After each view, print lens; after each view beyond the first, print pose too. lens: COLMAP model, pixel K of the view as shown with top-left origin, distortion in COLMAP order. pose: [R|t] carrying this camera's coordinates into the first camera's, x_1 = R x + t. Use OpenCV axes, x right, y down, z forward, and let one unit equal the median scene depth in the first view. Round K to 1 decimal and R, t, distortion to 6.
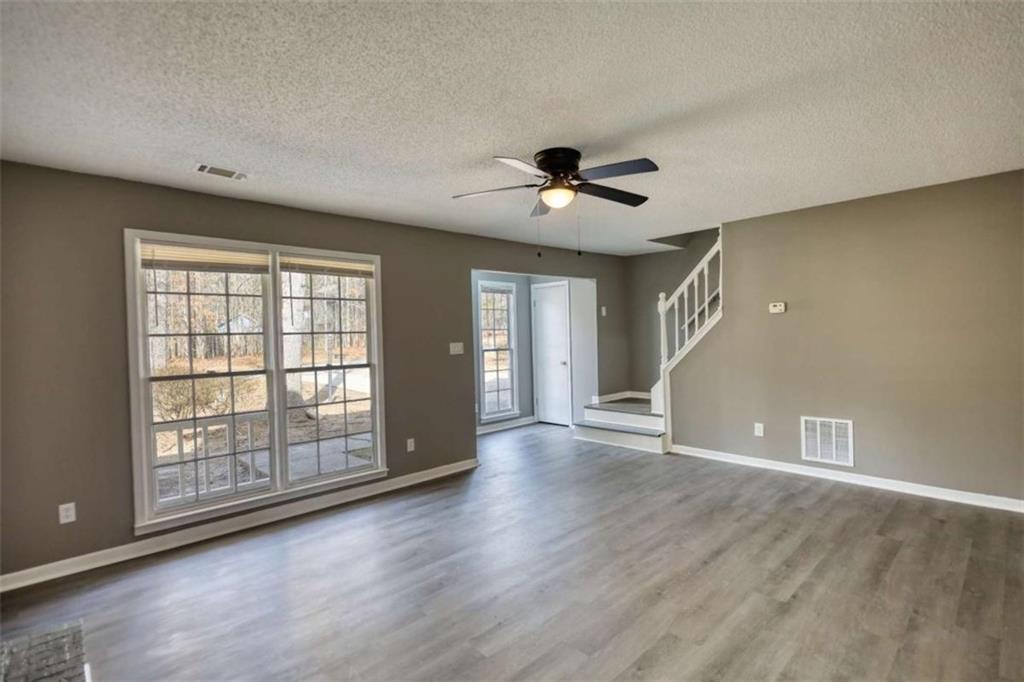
lens RADIAL K [[482.0, 0, 513.0], [0, 482.0, 346.3], [0, 0, 1]] dist [0.012529, 0.000069]
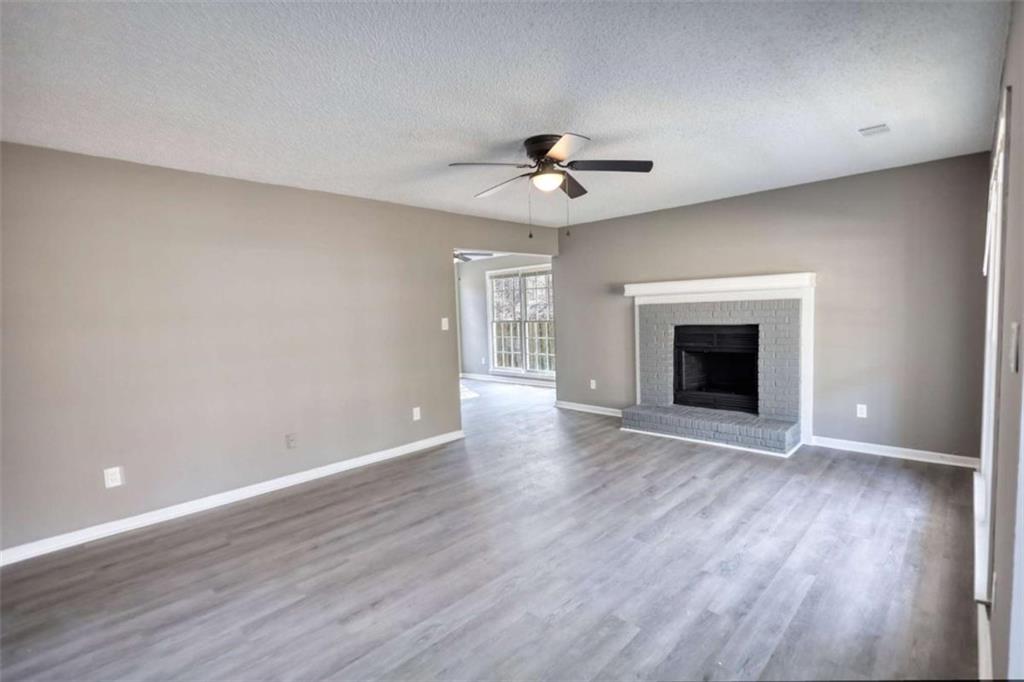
lens RADIAL K [[482.0, 0, 513.0], [0, 482.0, 346.3], [0, 0, 1]] dist [0.012529, 0.000069]
pose [[-0.996862, 0.063366, -0.047447, 0.207676], [0.058365, 0.993250, 0.100240, -0.051128], [0.053478, 0.097157, -0.993831, 1.789276]]
